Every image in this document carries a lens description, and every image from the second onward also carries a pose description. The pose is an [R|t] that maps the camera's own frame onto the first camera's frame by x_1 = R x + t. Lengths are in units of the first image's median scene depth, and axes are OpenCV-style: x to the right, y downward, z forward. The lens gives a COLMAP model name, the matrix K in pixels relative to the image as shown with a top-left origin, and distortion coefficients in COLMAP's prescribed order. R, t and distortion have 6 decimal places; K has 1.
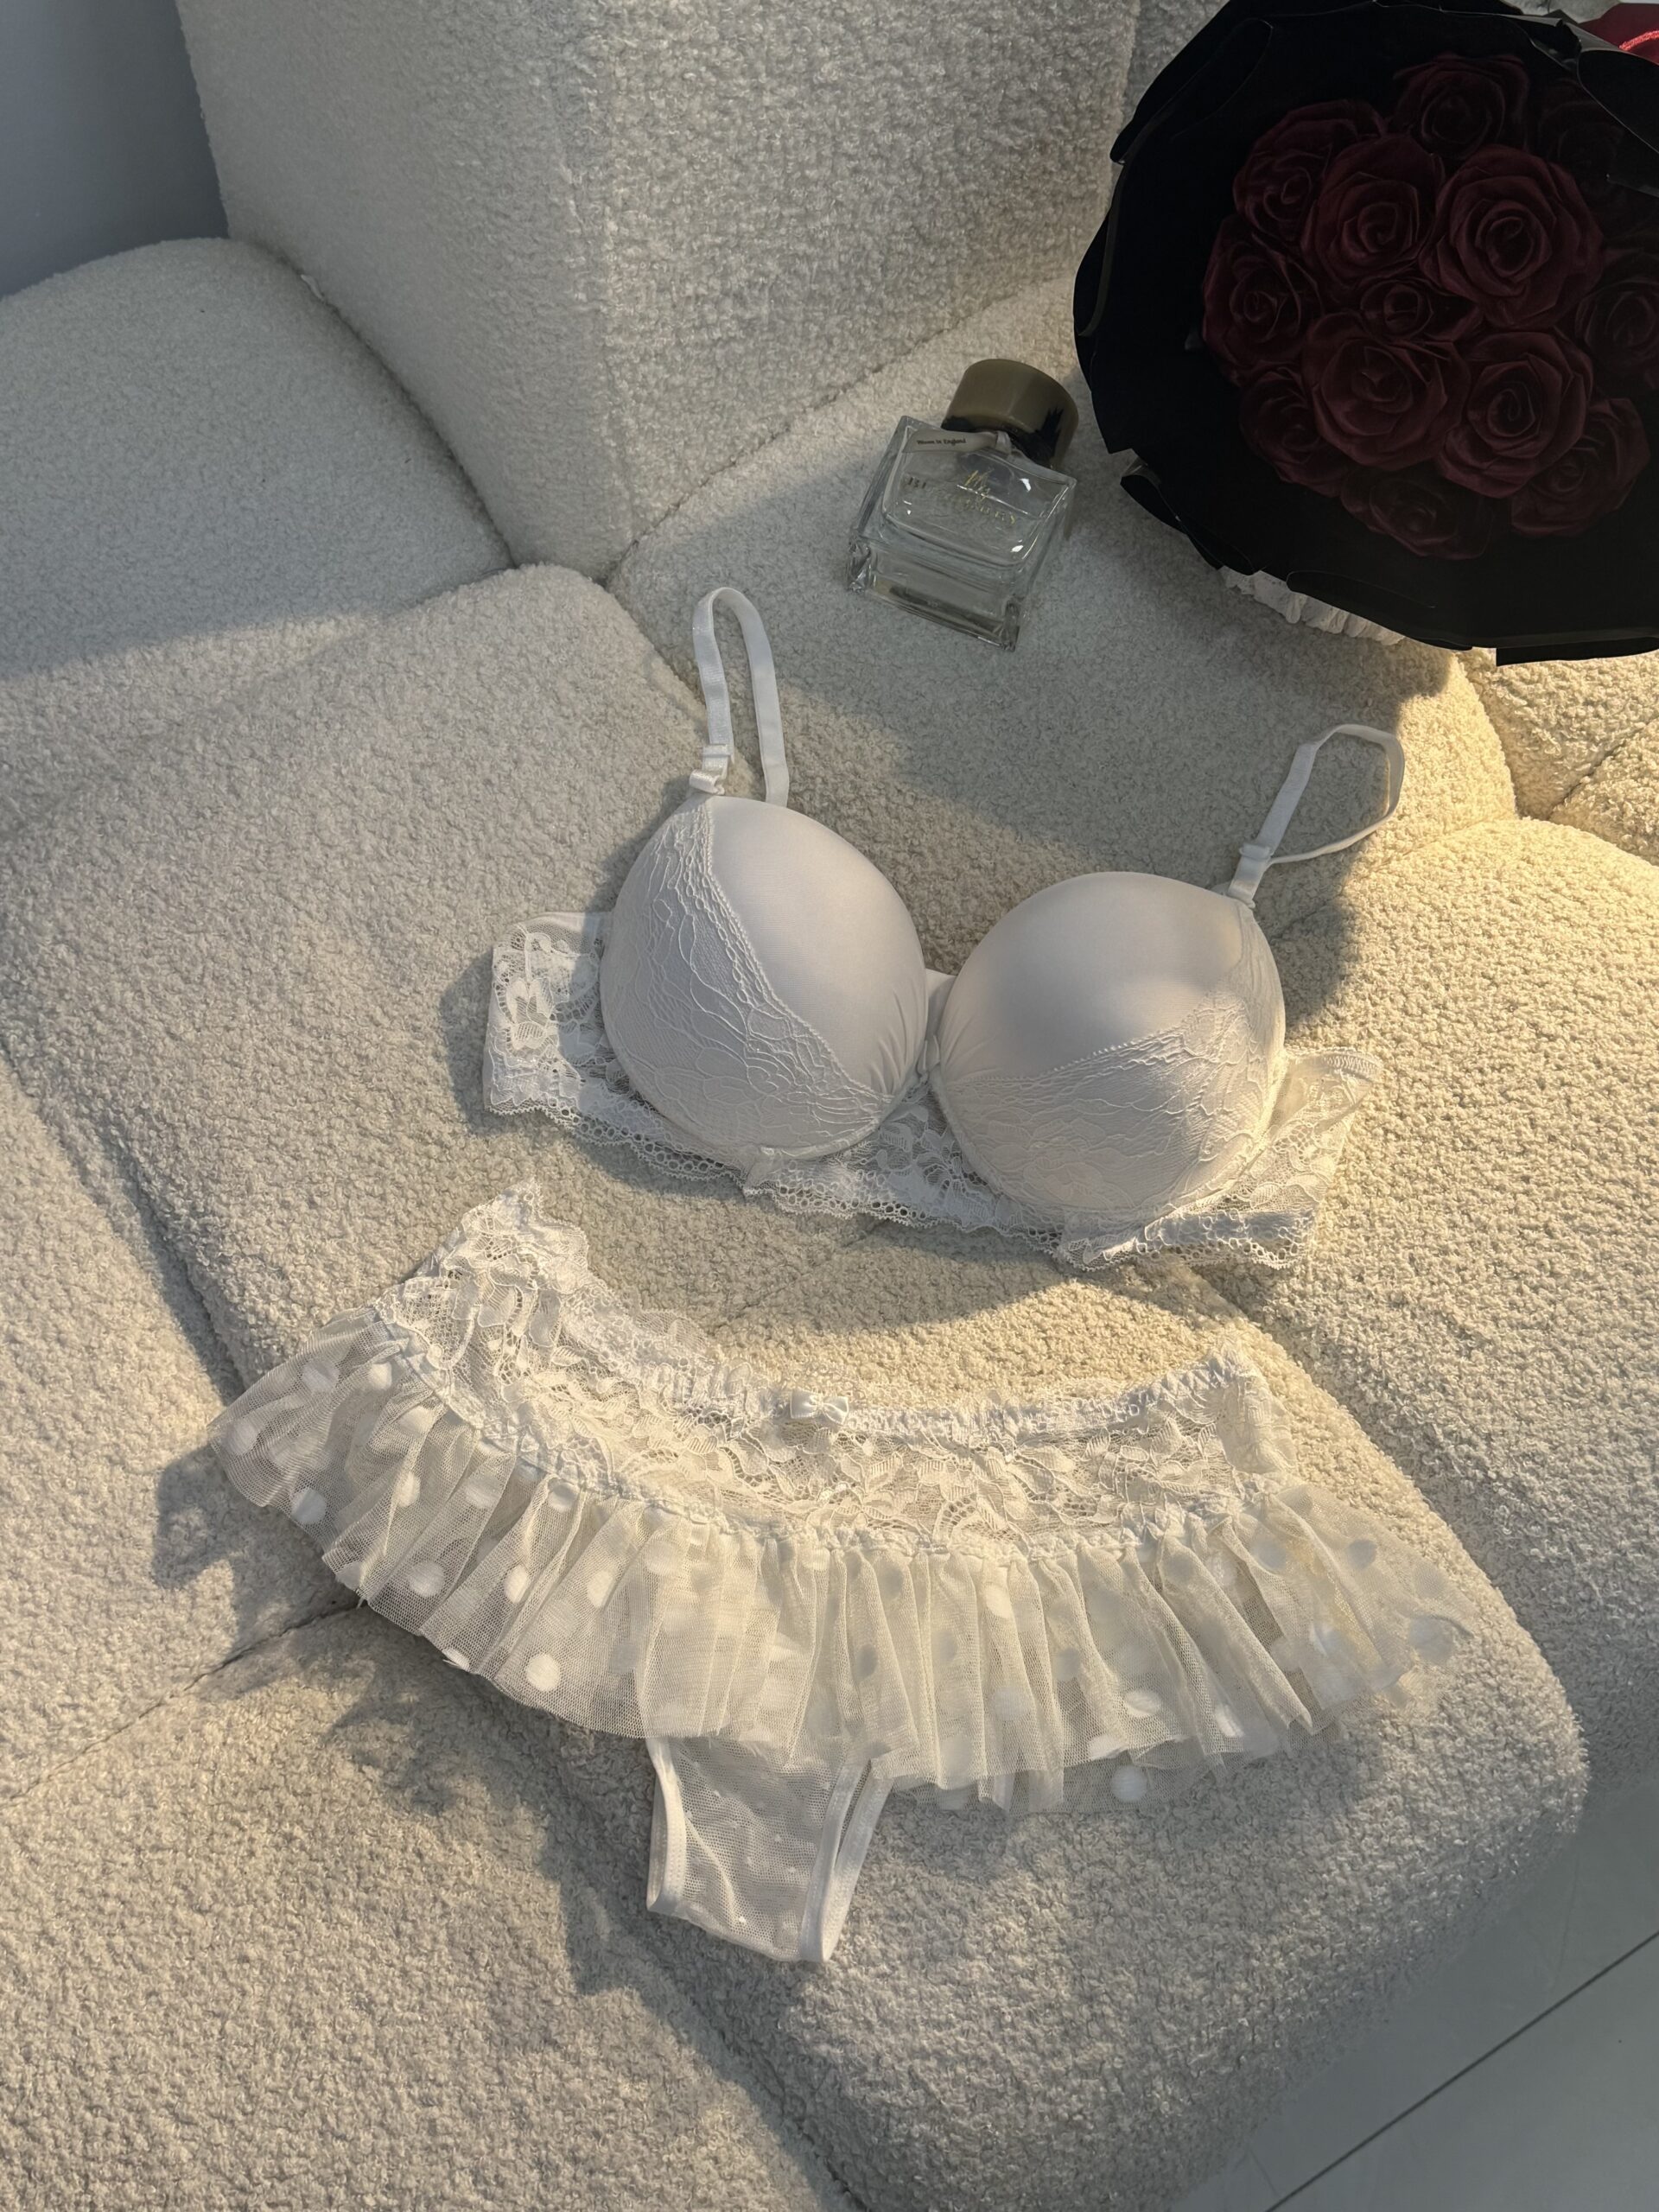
lens RADIAL K [[2478.0, 0, 844.1], [0, 2478.0, 1097.6], [0, 0, 1]] dist [0.260477, -0.602401]
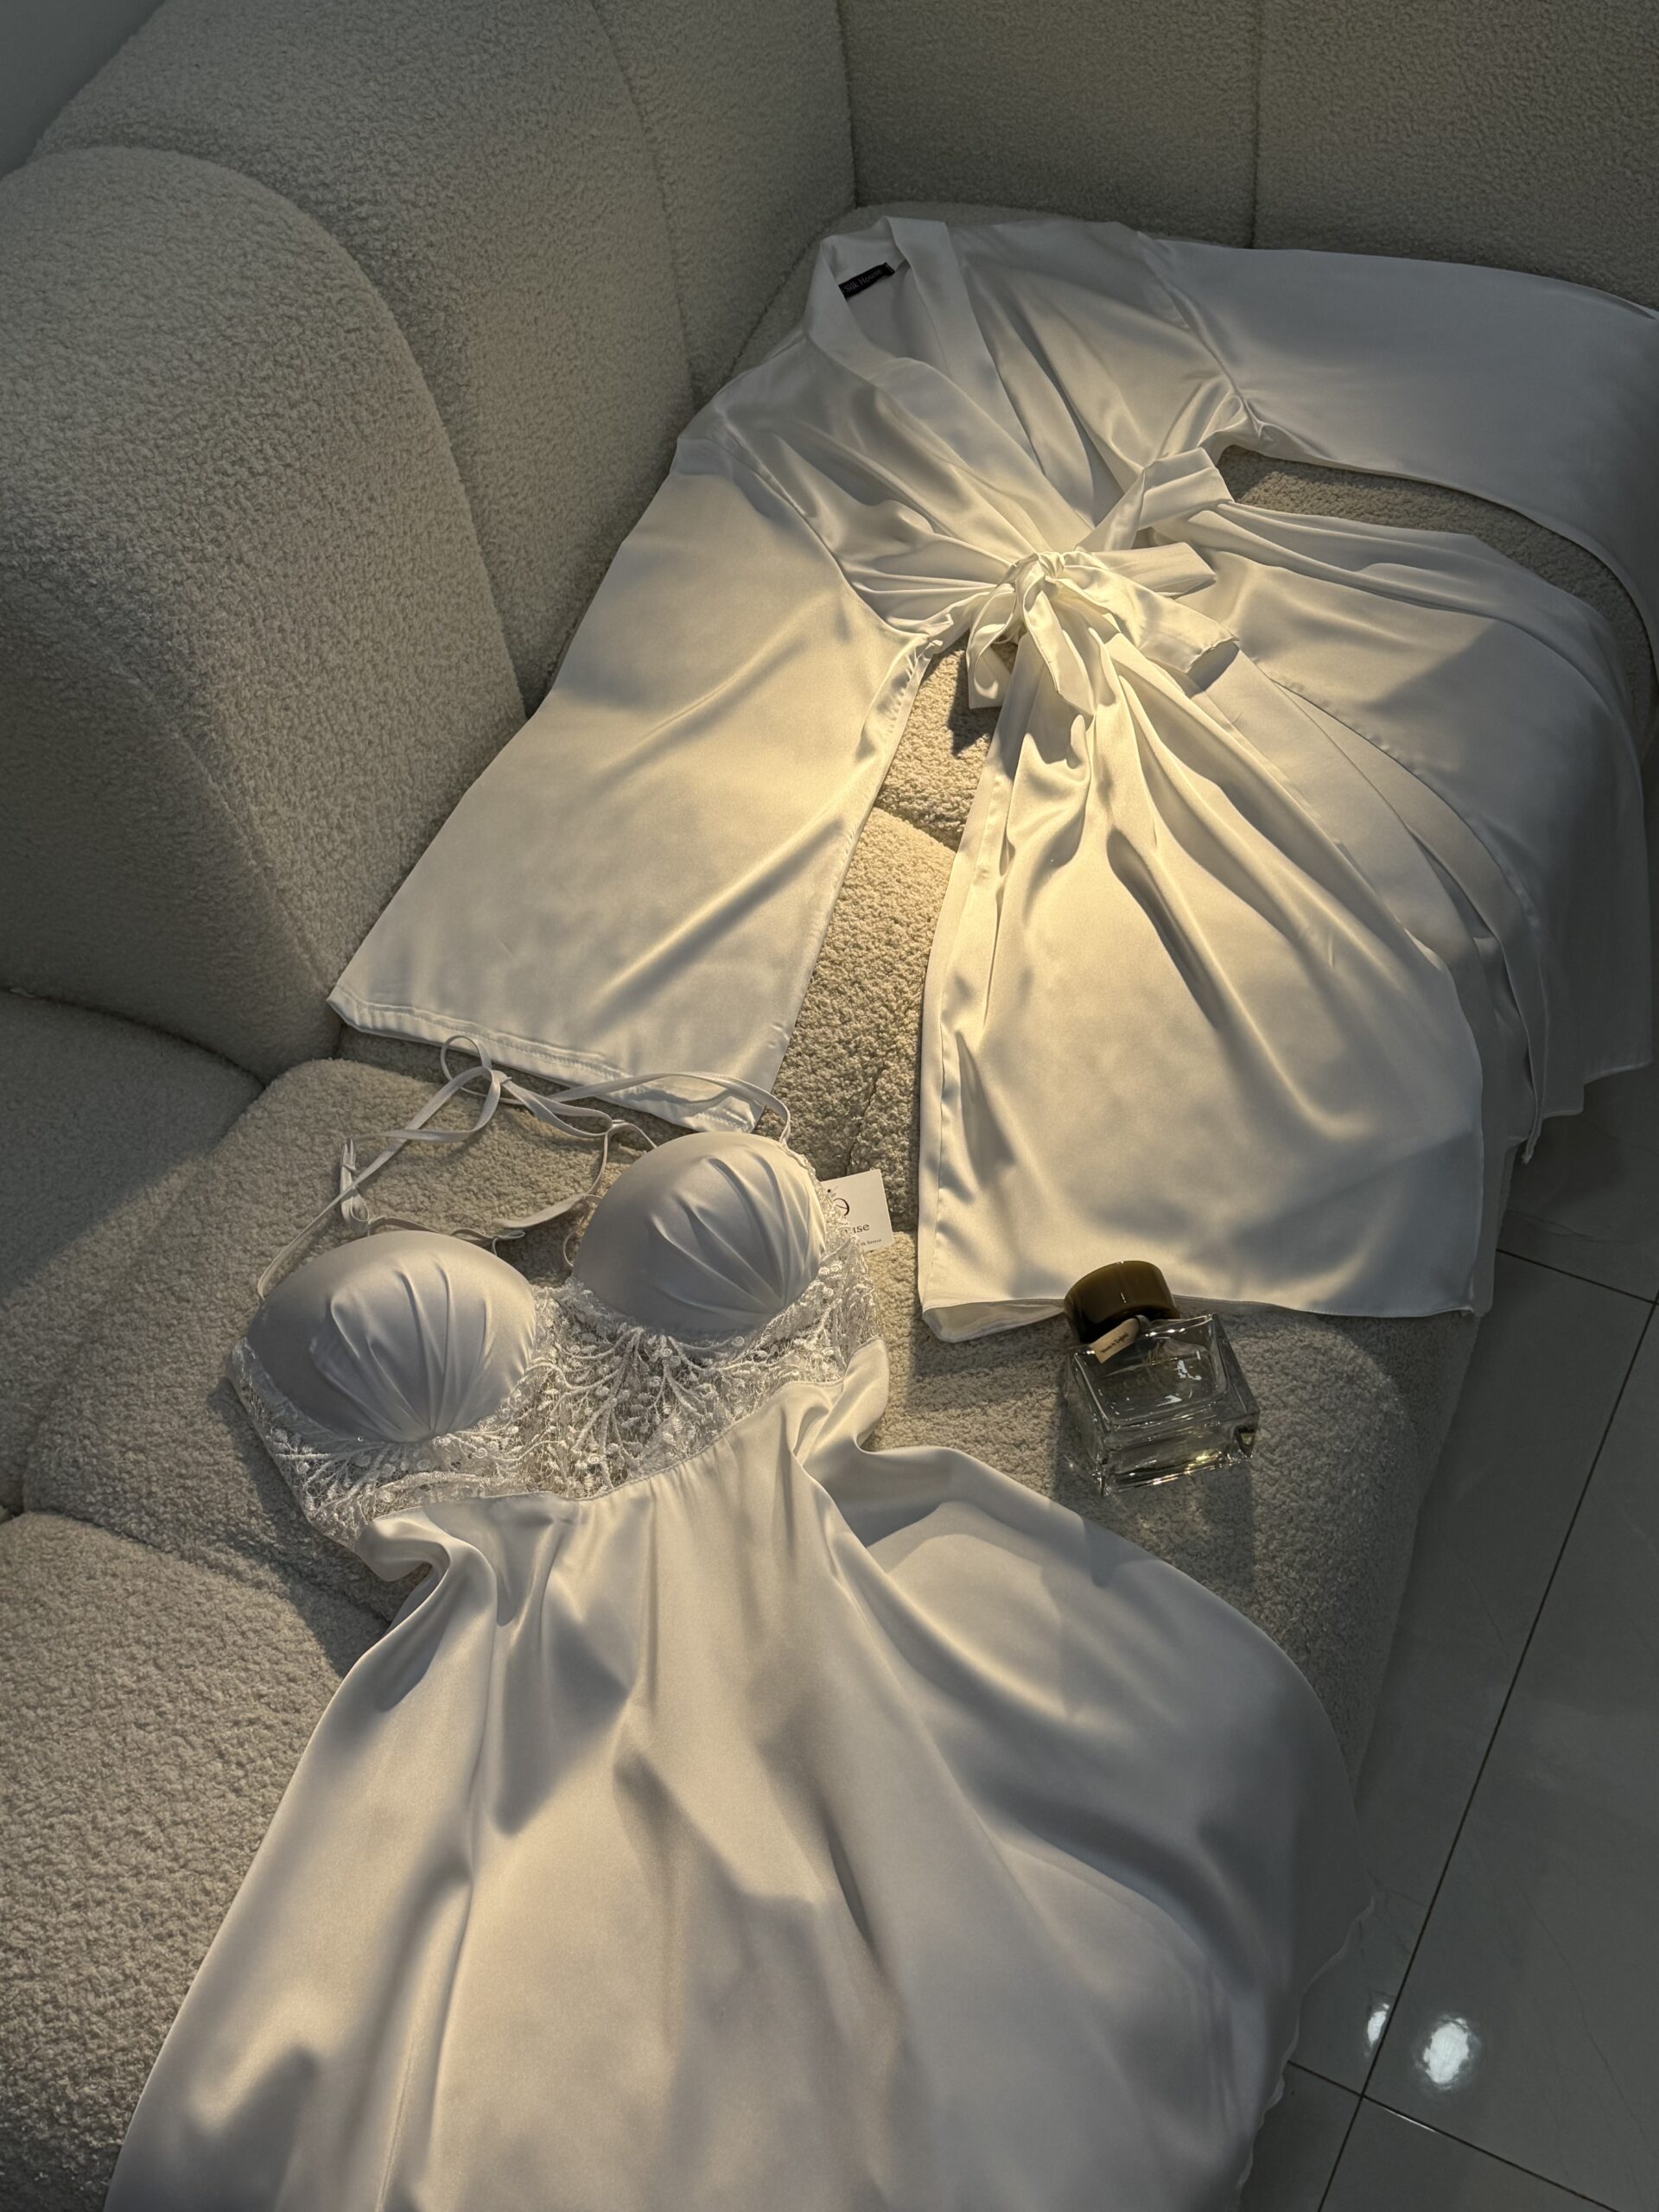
lens RADIAL K [[2564.0, 0, 816.7], [0, 2564.0, 1097.5], [0, 0, 1]] dist [0.308859, -0.829224]
pose [[0.847888, -0.484331, 0.215661, -0.208127], [0.521732, 0.834544, -0.177010, 0.211064], [-0.094247, 0.262601, 0.960291, -0.387056]]
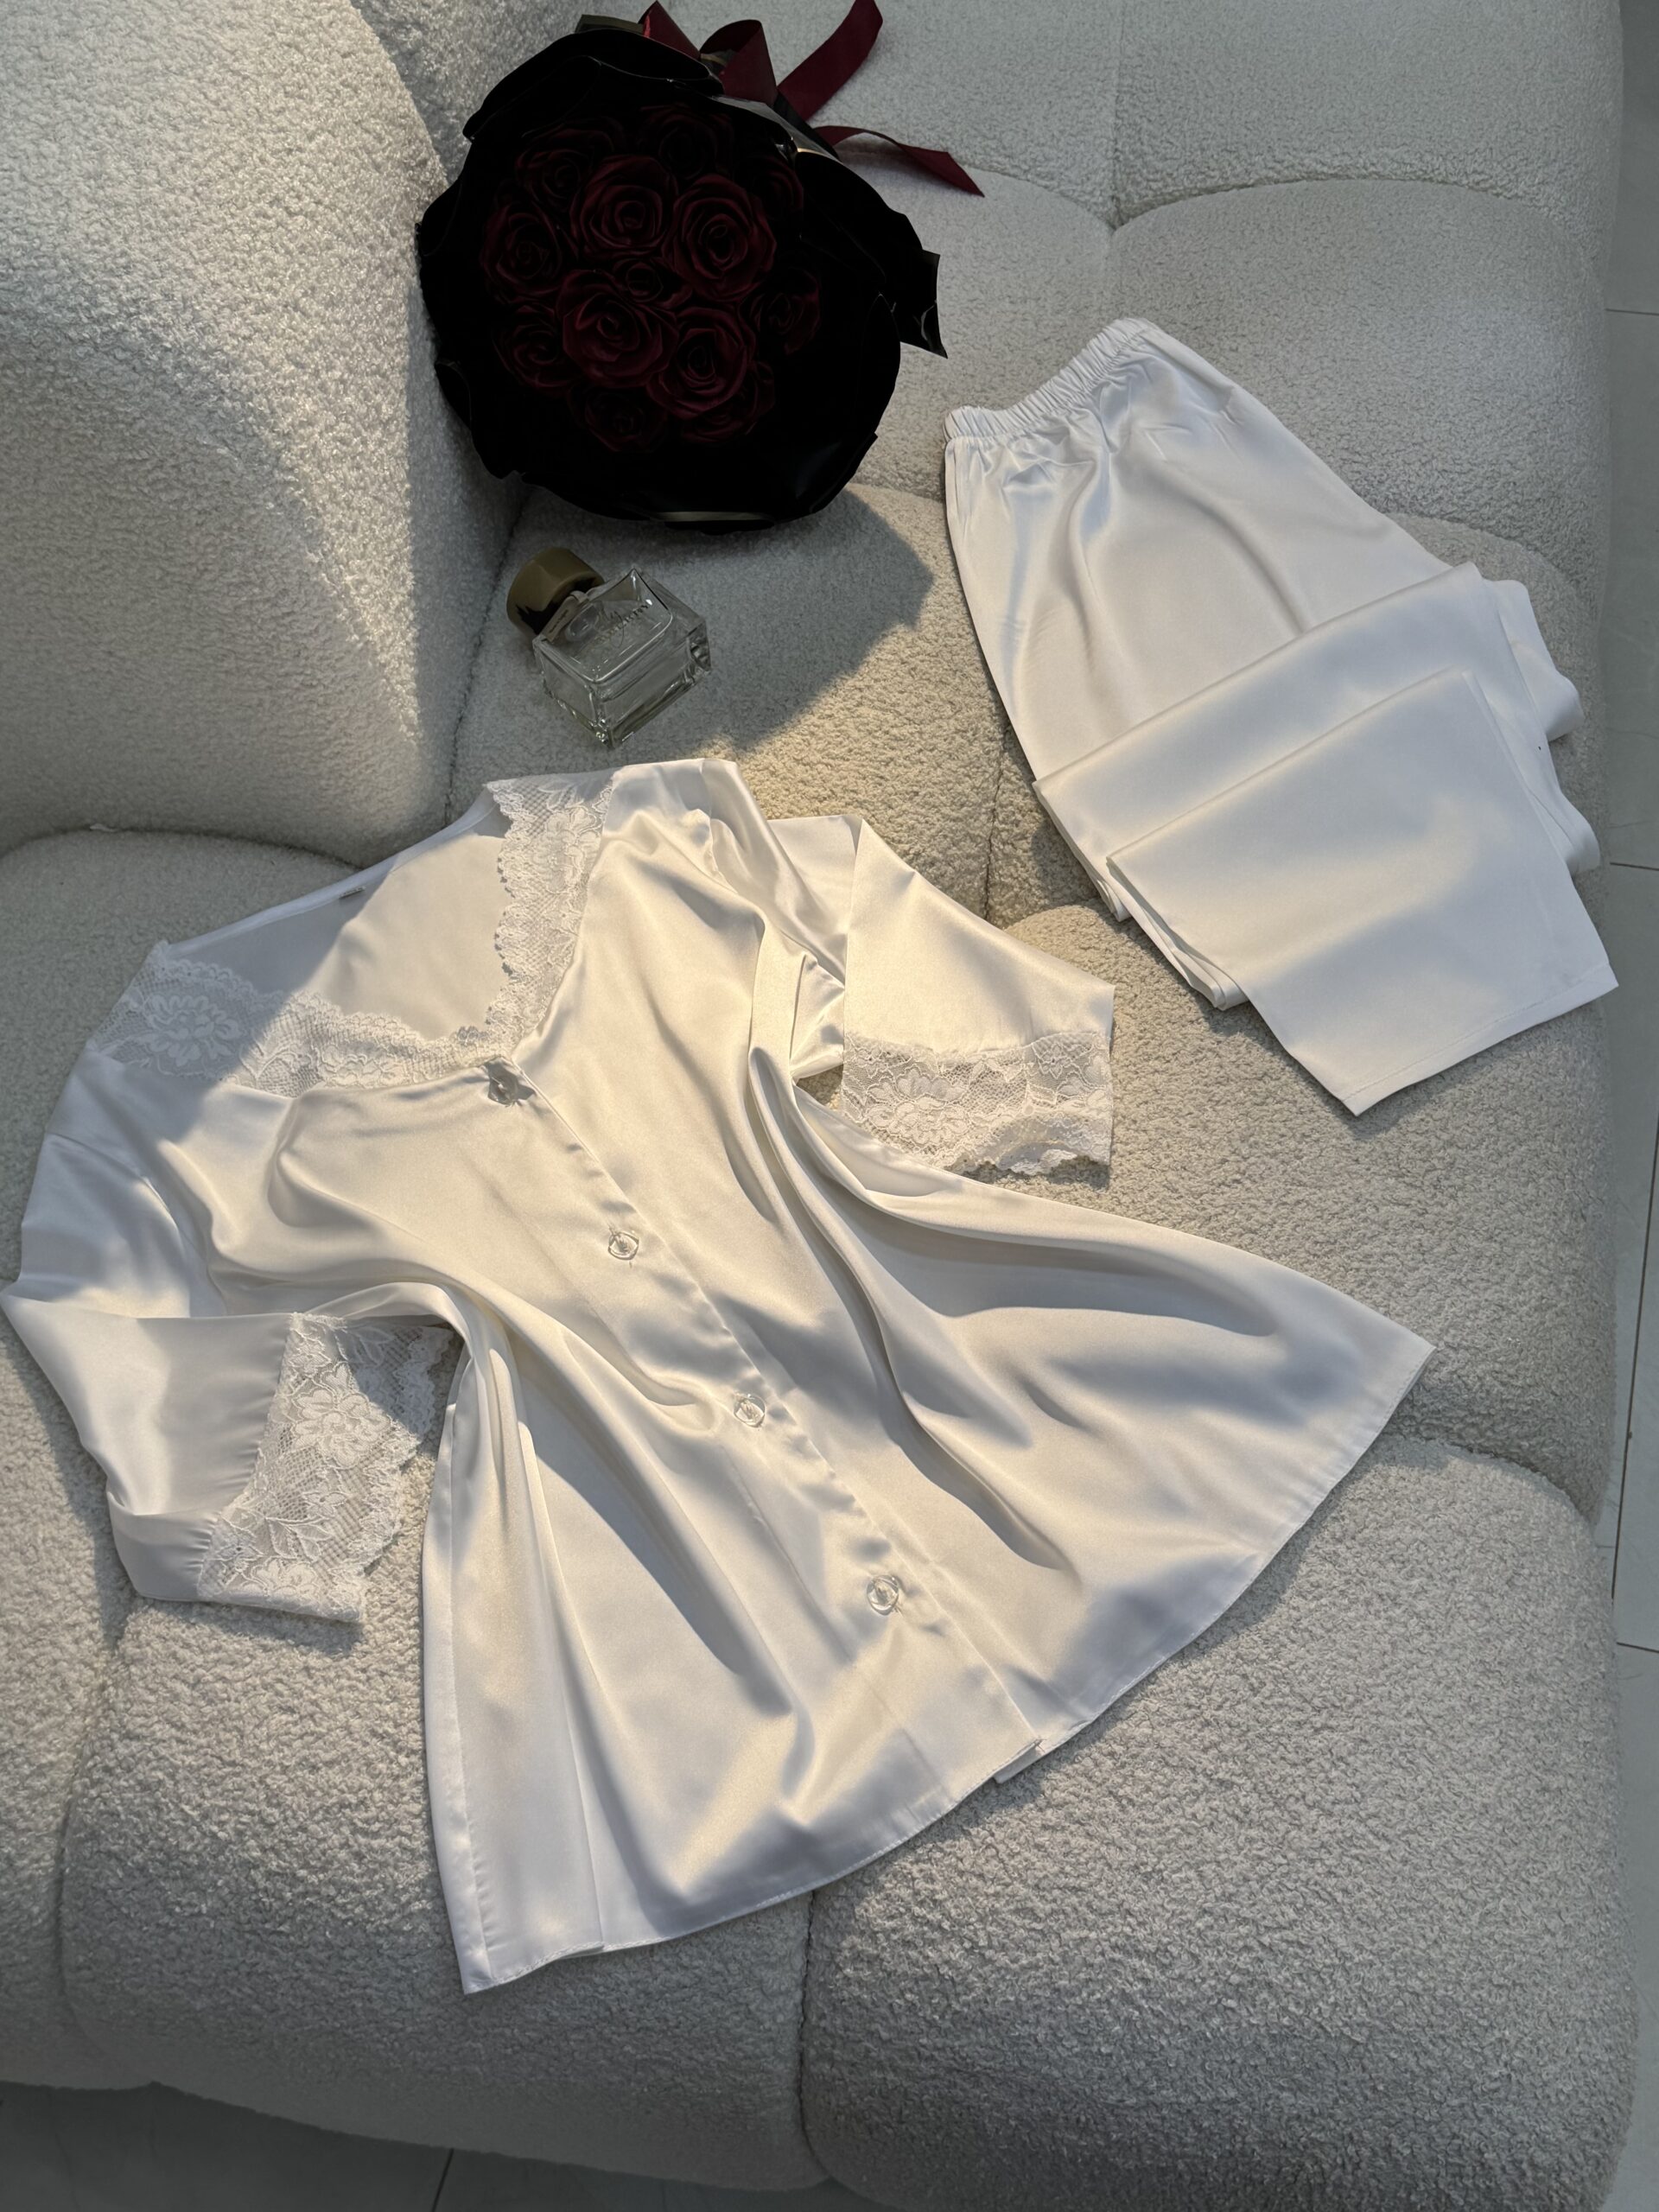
lens RADIAL K [[2414.0, 0, 835.0], [0, 2414.0, 1105.7], [0, 0, 1]] dist [0.186439, -0.417173]
pose [[0.717742, -0.647759, 0.255449, -0.403647], [0.678510, 0.733049, -0.047586, 0.100160], [-0.156432, 0.207479, 0.965651, -0.241946]]
